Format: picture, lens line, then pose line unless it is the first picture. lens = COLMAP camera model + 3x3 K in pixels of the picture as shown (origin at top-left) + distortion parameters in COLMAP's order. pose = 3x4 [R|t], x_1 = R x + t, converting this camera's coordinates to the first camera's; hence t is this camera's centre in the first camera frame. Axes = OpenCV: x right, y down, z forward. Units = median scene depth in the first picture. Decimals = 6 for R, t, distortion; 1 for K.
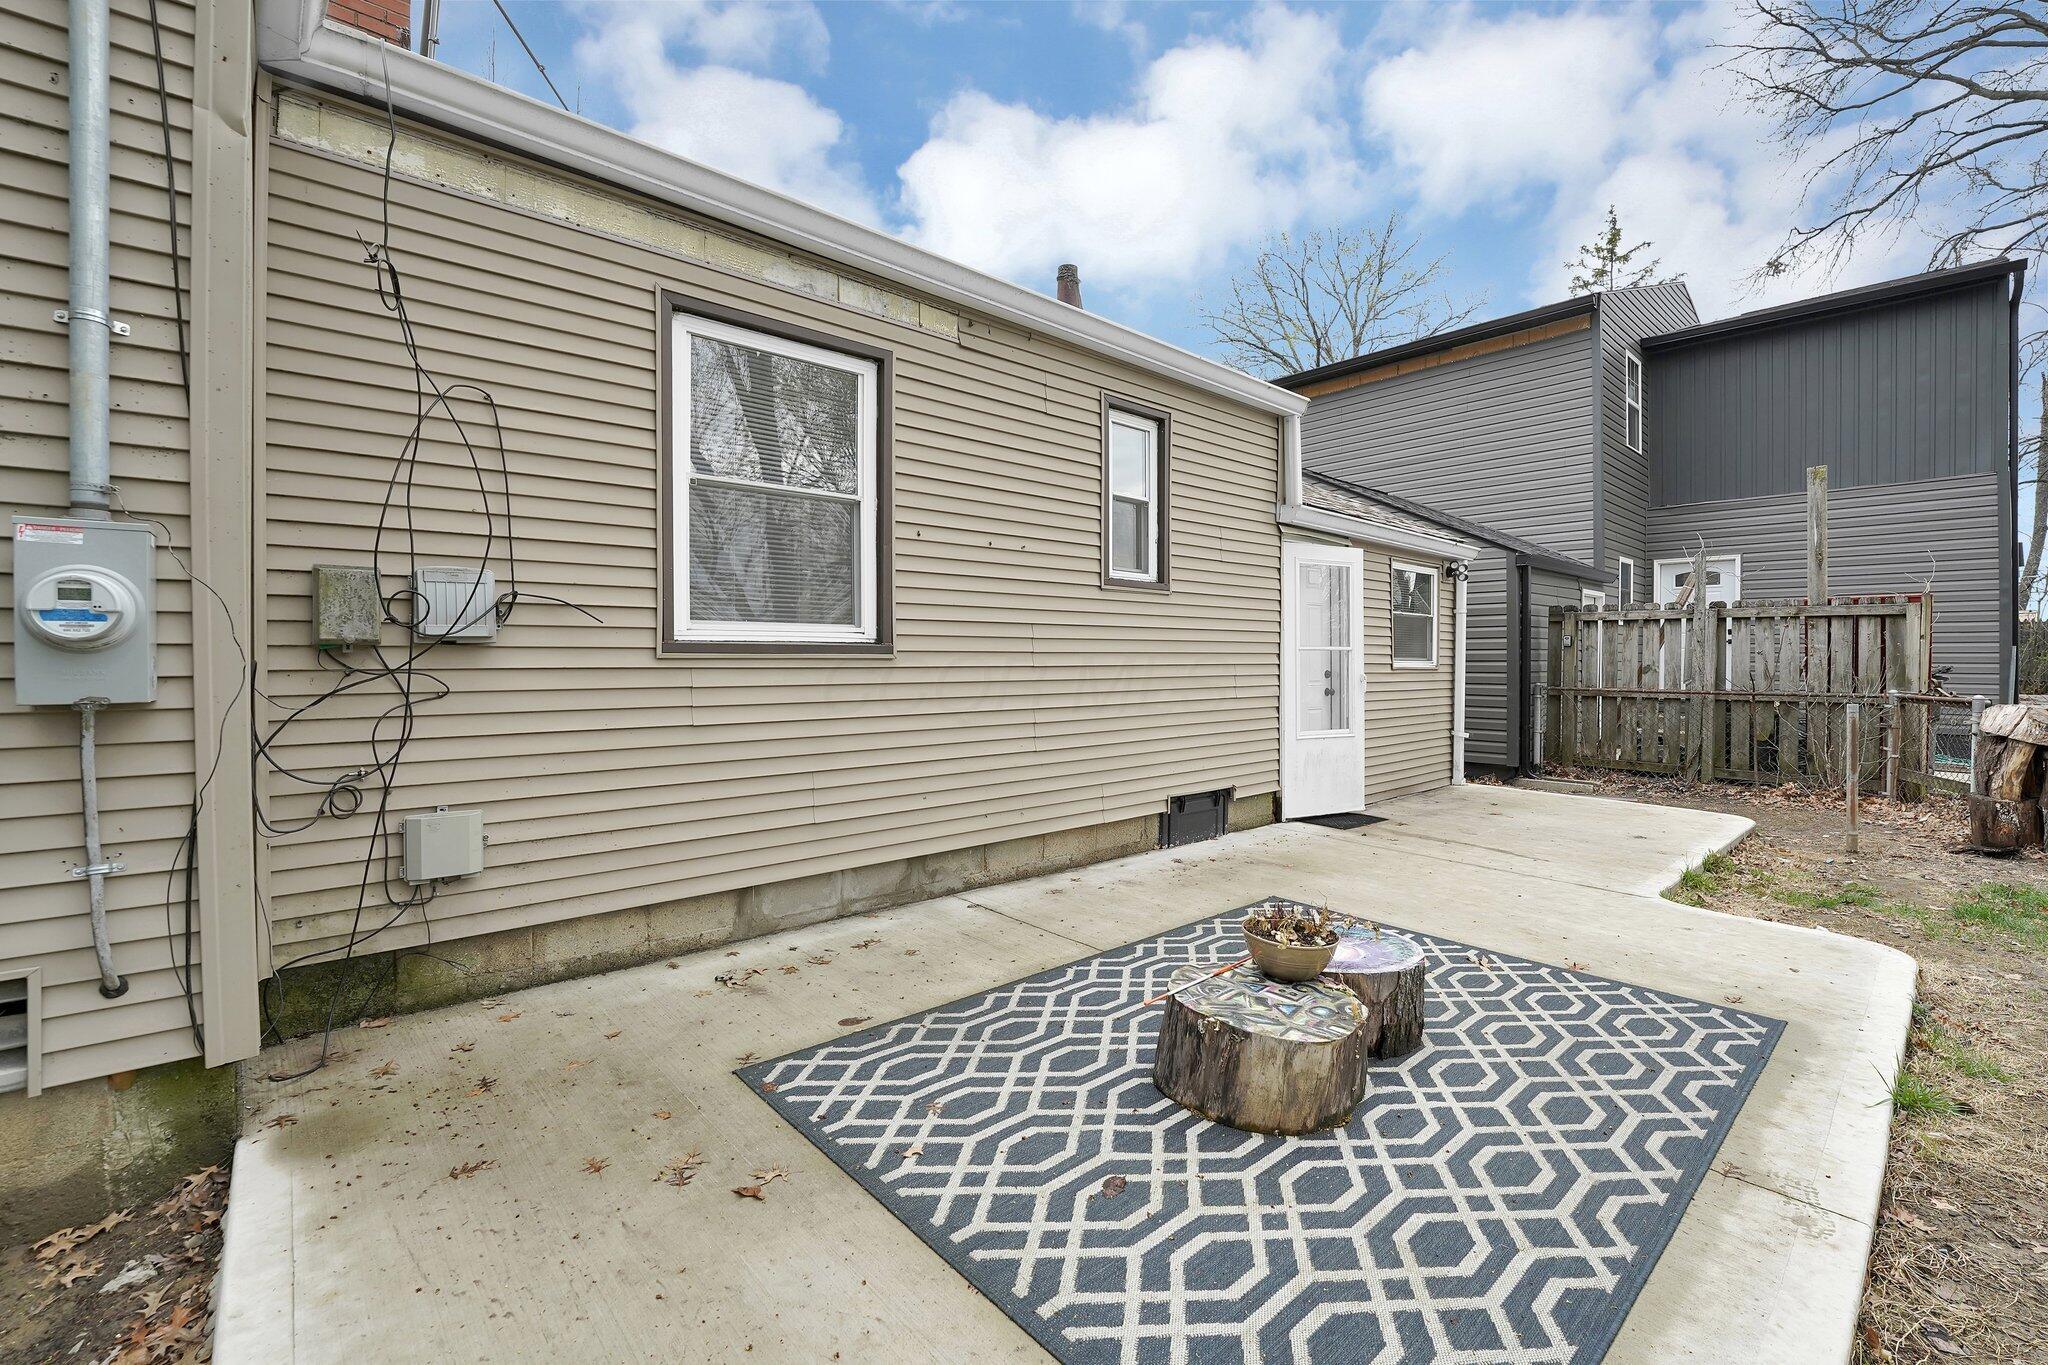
lens RADIAL K [[846.5, 0, 1017.8], [0, 846.5, 660.2], [0, 0, 1]] dist [-0.037914, 0.007888]
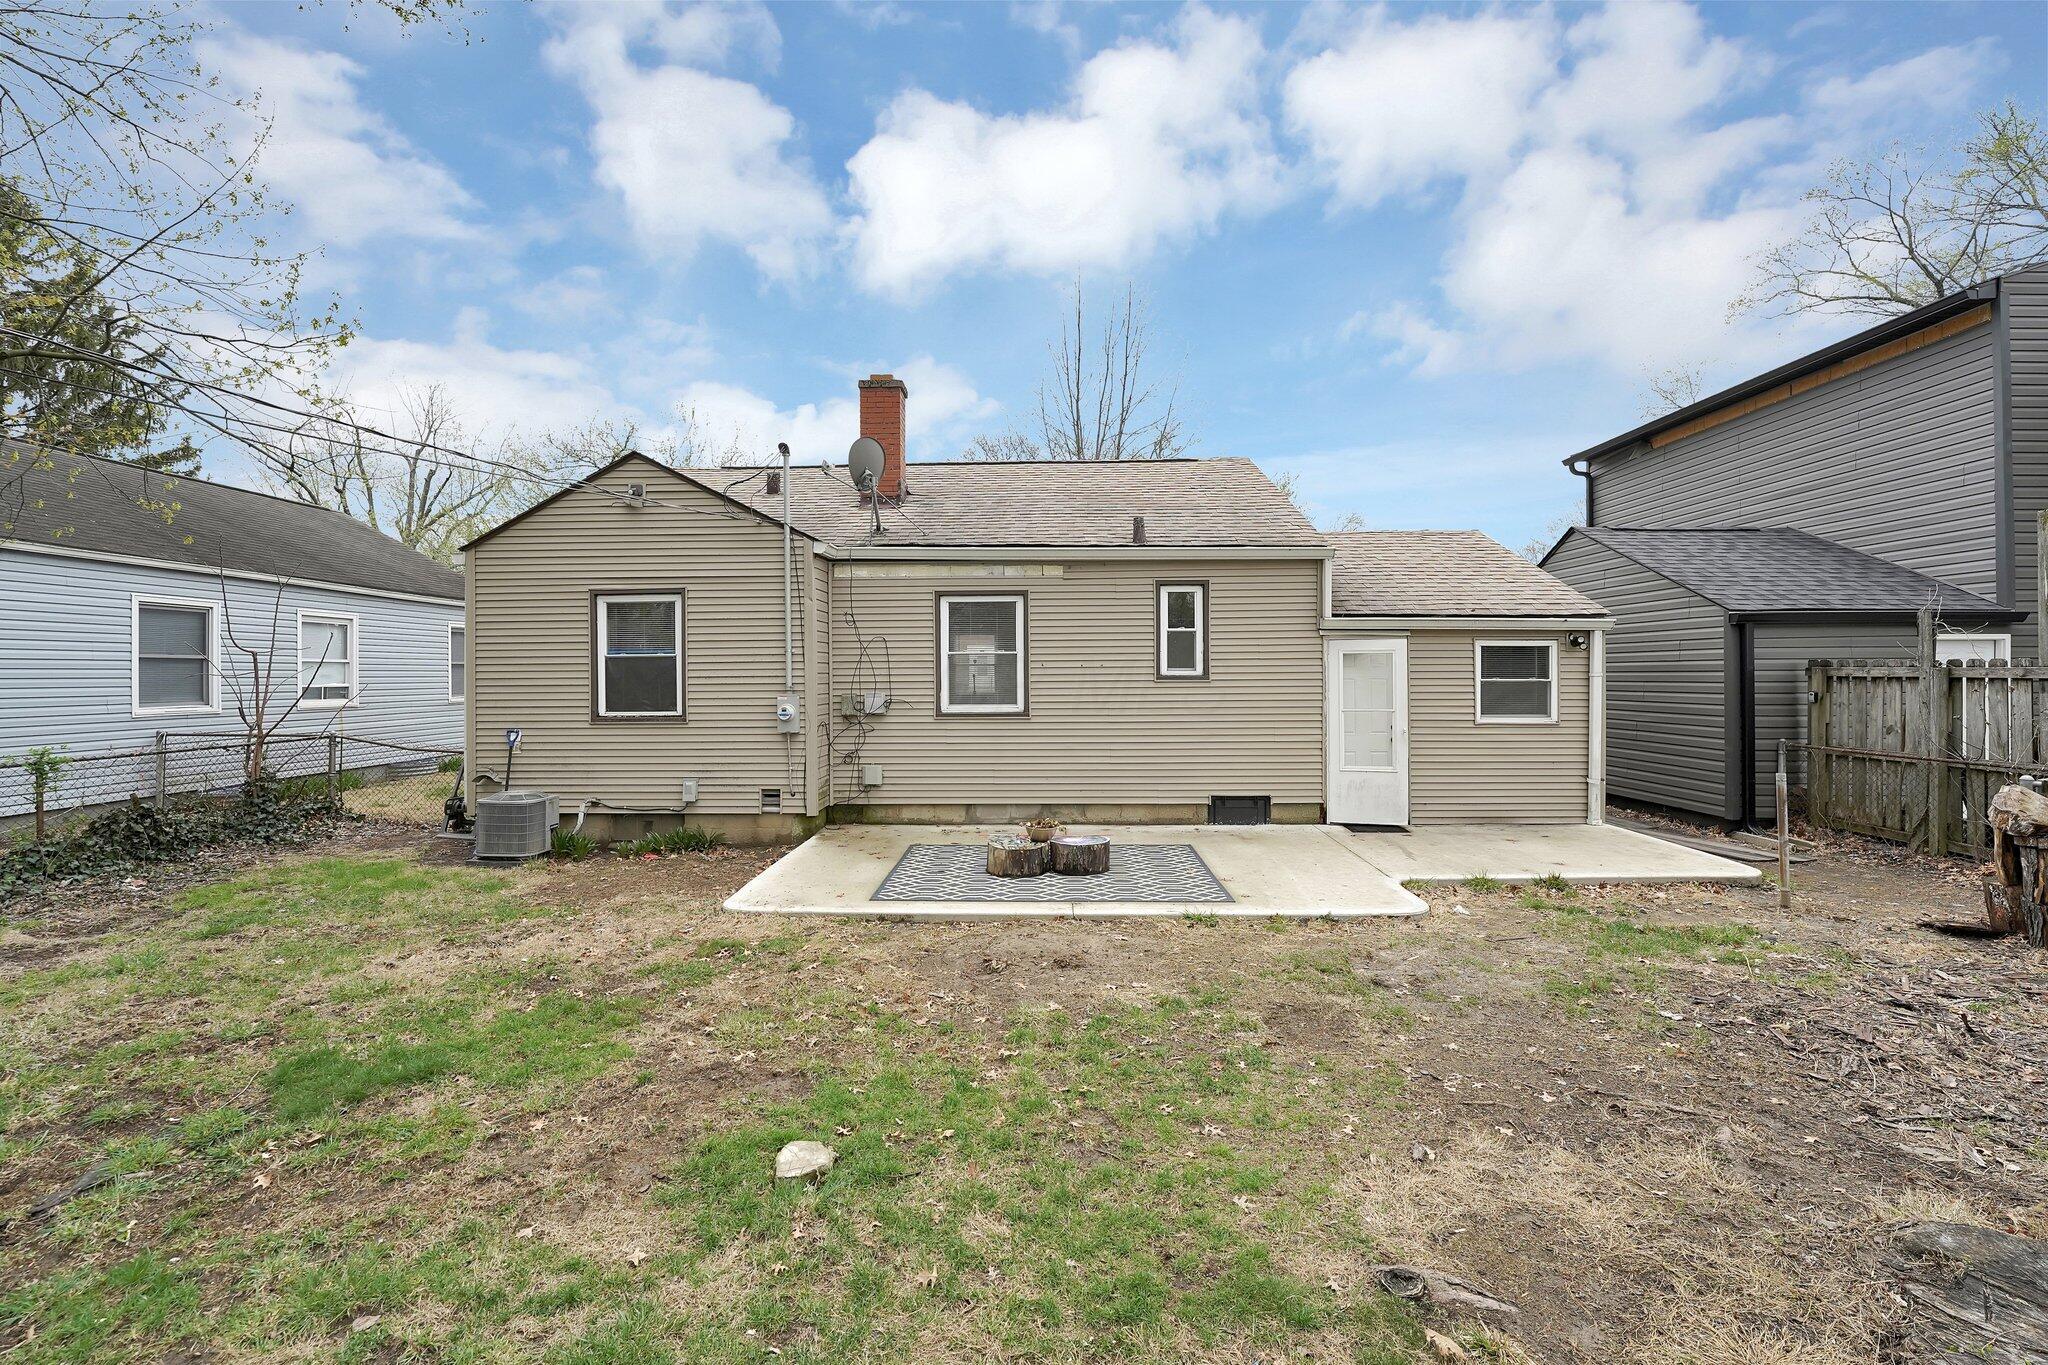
lens RADIAL K [[834.9, 0, 1036.4], [0, 834.9, 674.6], [0, 0, 1]] dist [-0.023624, 0.000146]
pose [[0.734242, -0.005928, -0.678862, 1.402852], [0.005905, 0.999980, -0.002345, -0.115722], [0.678863, -0.002287, 0.734262, -0.688322]]
